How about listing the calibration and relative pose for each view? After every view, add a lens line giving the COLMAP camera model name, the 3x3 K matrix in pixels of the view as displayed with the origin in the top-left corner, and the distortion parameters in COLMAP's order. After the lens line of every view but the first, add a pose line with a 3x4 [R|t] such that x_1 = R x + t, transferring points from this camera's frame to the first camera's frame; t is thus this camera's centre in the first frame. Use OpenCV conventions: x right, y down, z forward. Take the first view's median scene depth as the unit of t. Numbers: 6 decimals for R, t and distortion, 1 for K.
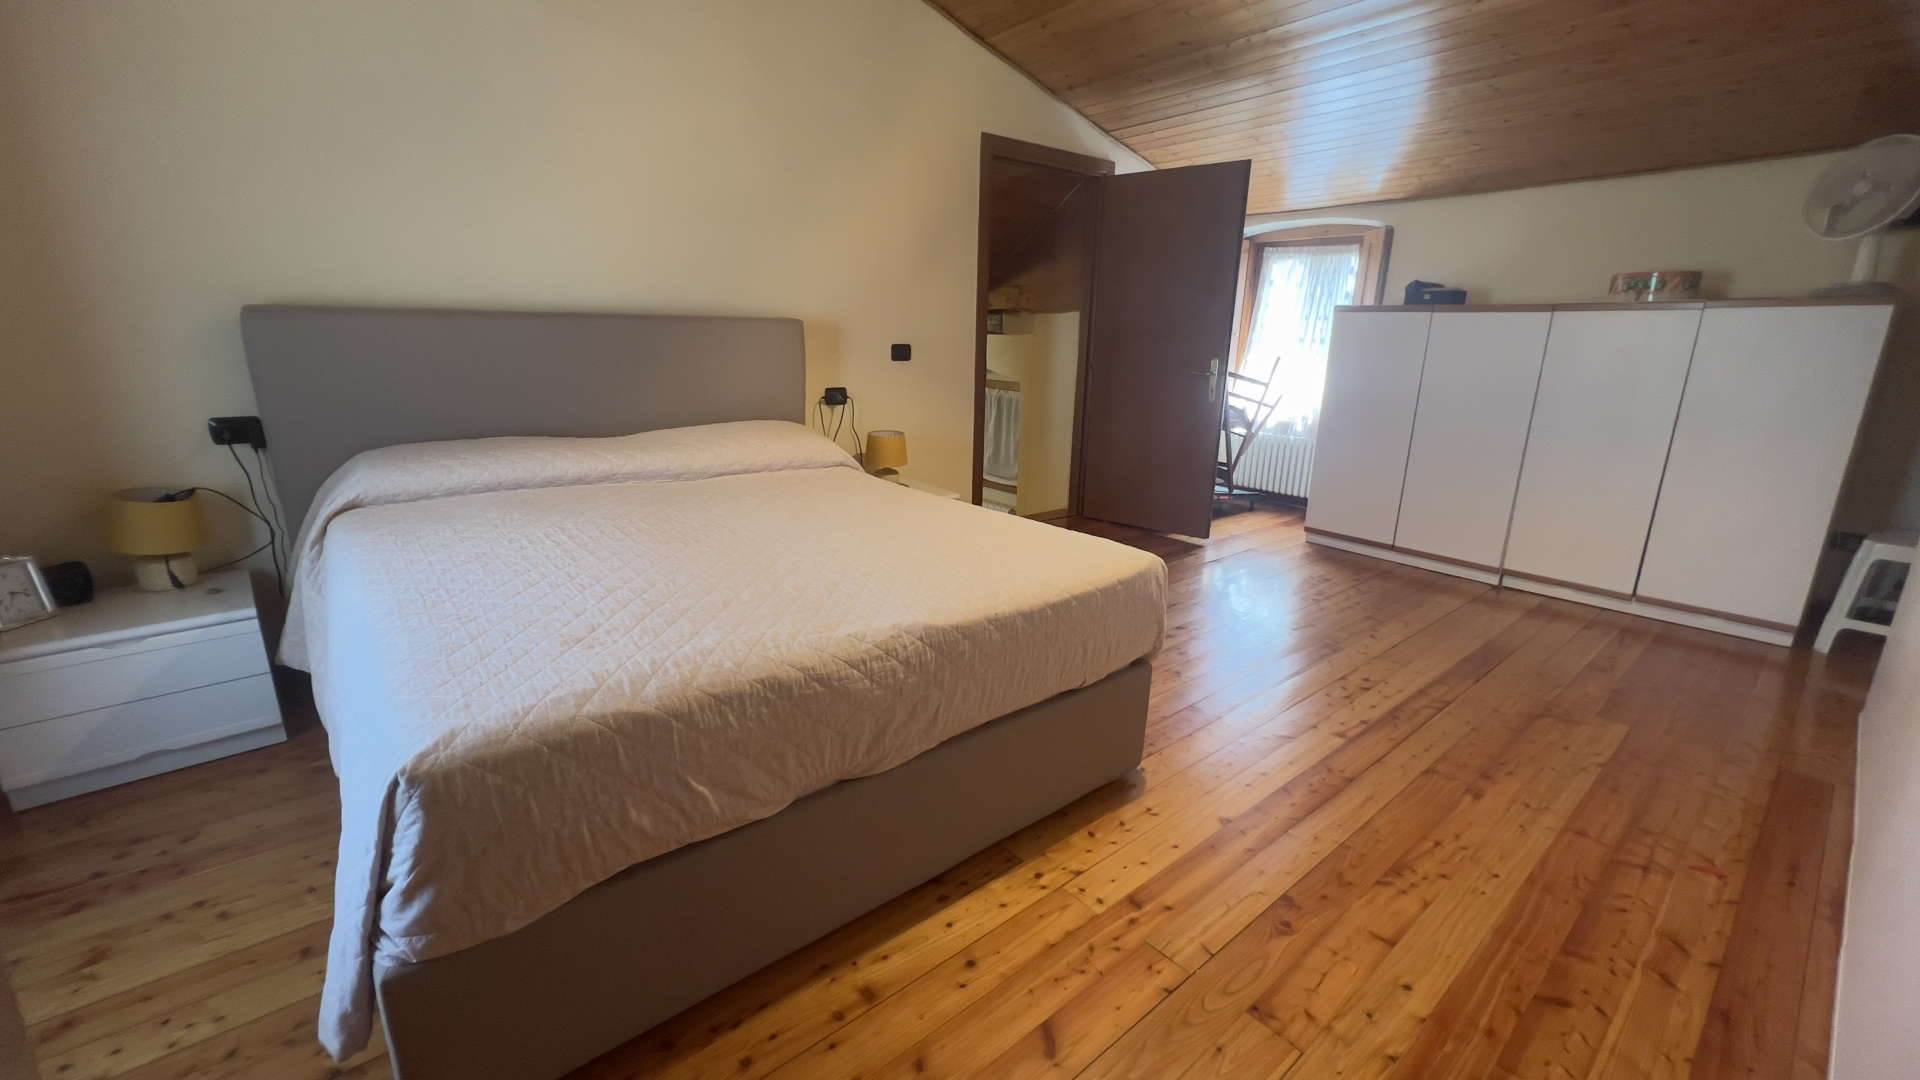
lens RADIAL K [[767.6, 0, 954.0], [0, 767.6, 534.2], [0, 0, 1]] dist [-0.003013, 0.000697]
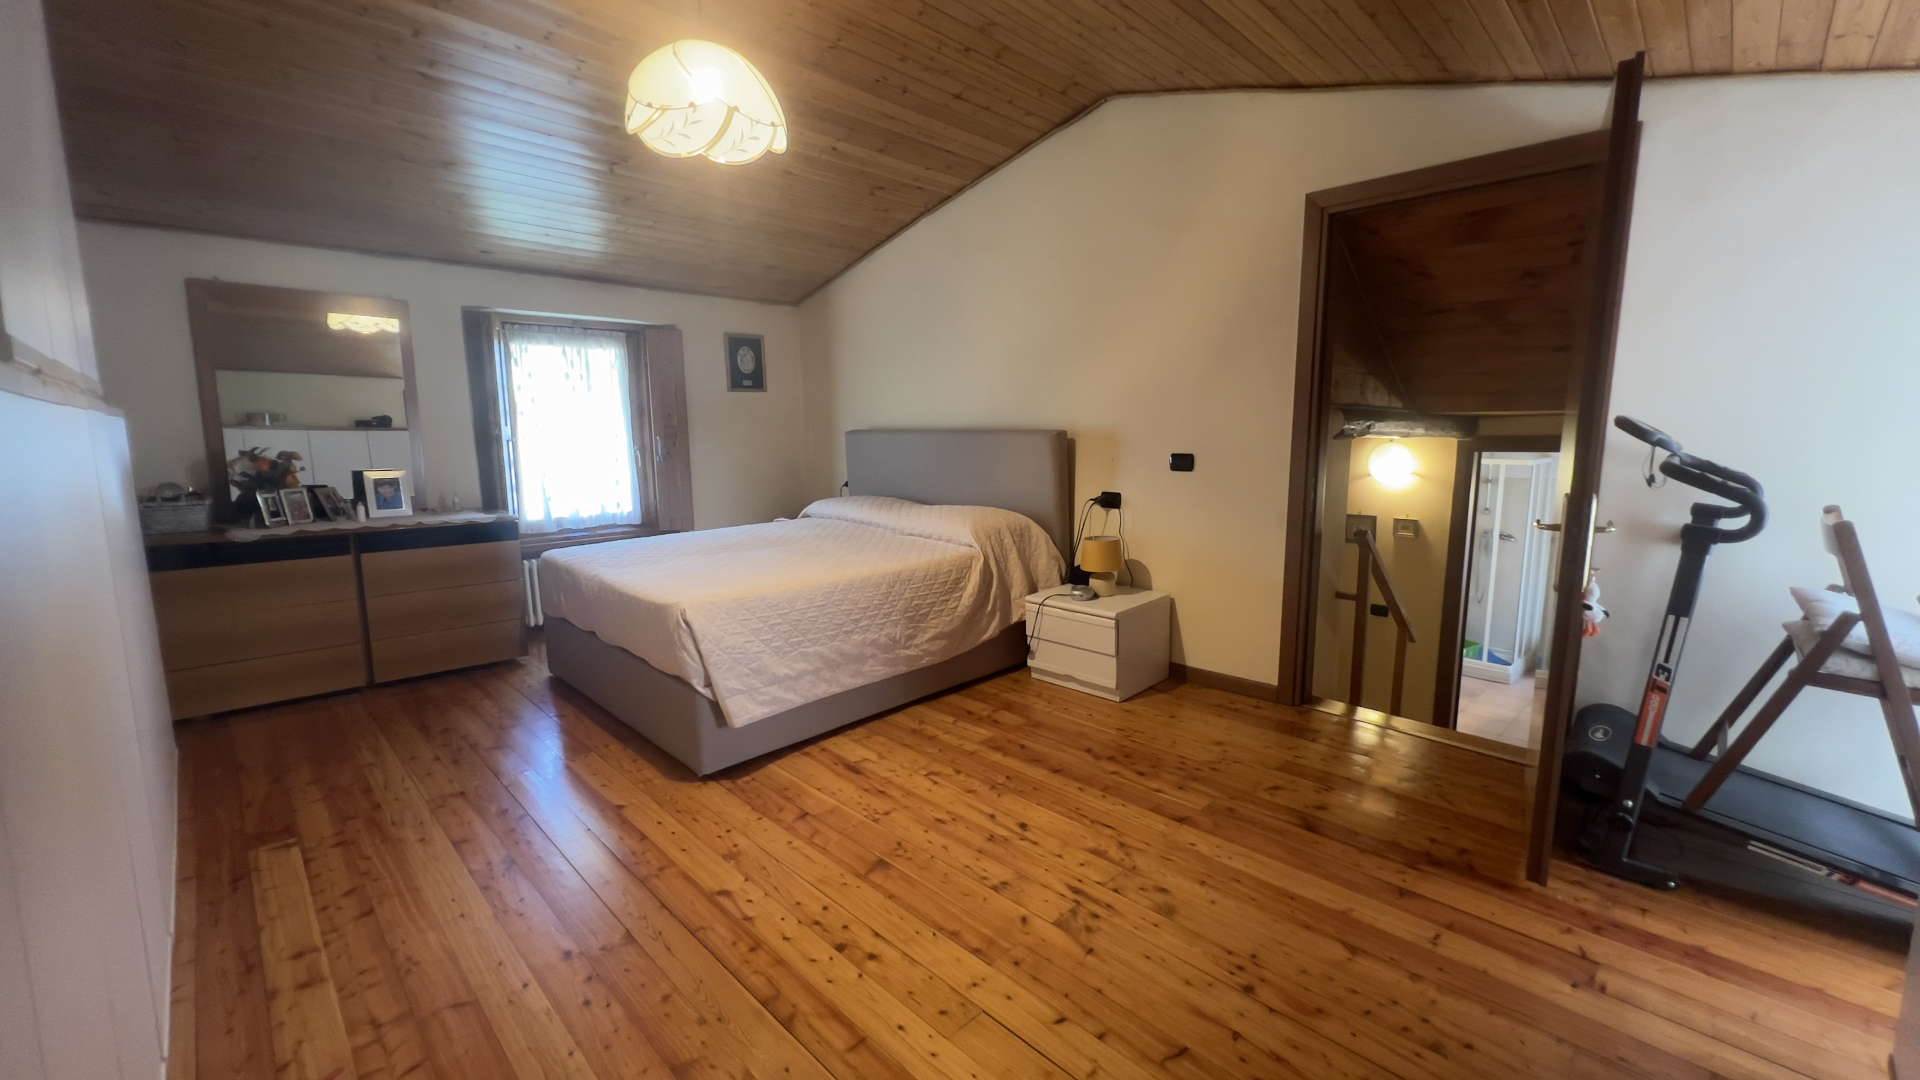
lens RADIAL K [[767.6, 0, 963.0], [0, 767.6, 536.4], [0, 0, 1]] dist [-0.003013, 0.000697]
pose [[0.088635, 0.121135, -0.988671, 0.893219], [-0.258954, 0.961250, 0.094560, -0.182774], [0.961814, 0.247639, 0.116569, 0.711192]]
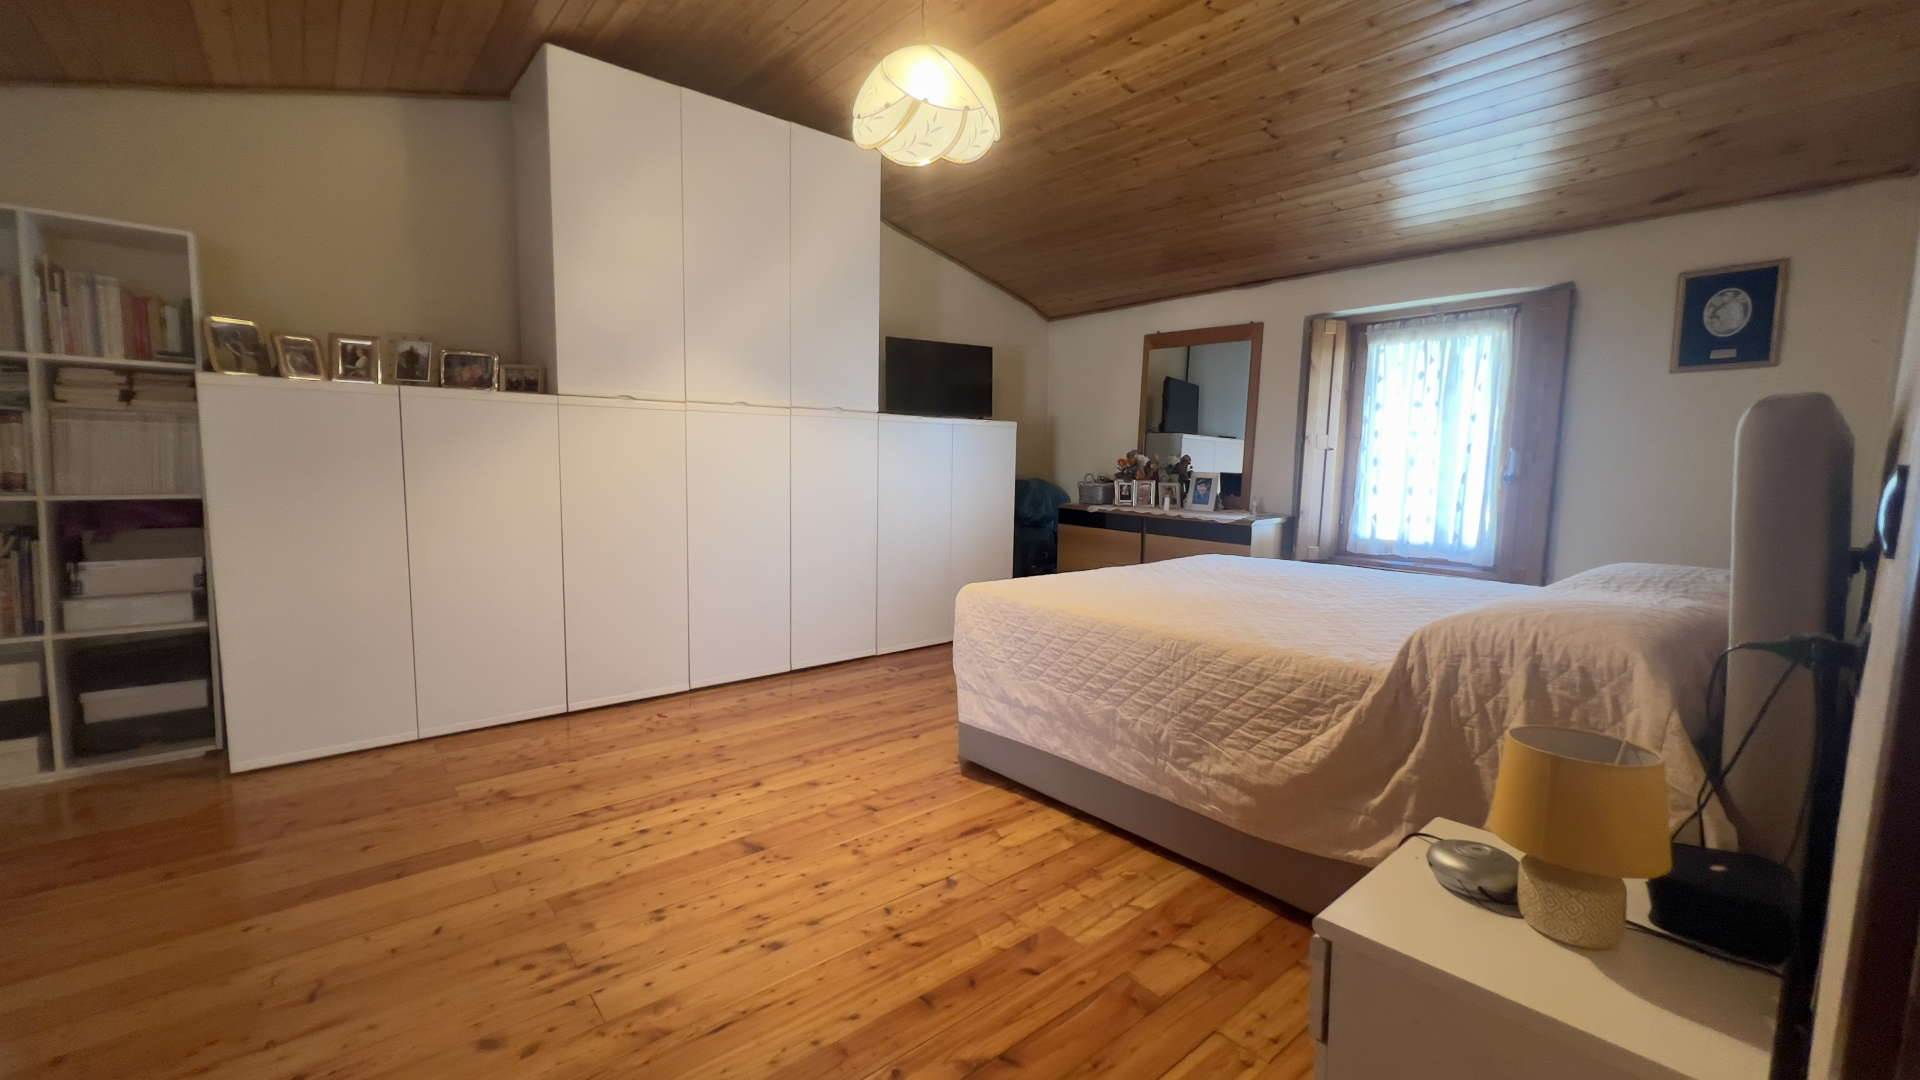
lens RADIAL K [[767.6, 0, 964.9], [0, 767.6, 538.2], [0, 0, 1]] dist [-0.003013, 0.000697]
pose [[-0.999342, -0.034688, -0.010597, 0.160357], [-0.036158, 0.929767, 0.366369, -0.309298], [-0.002855, 0.366511, -0.930409, 1.256430]]
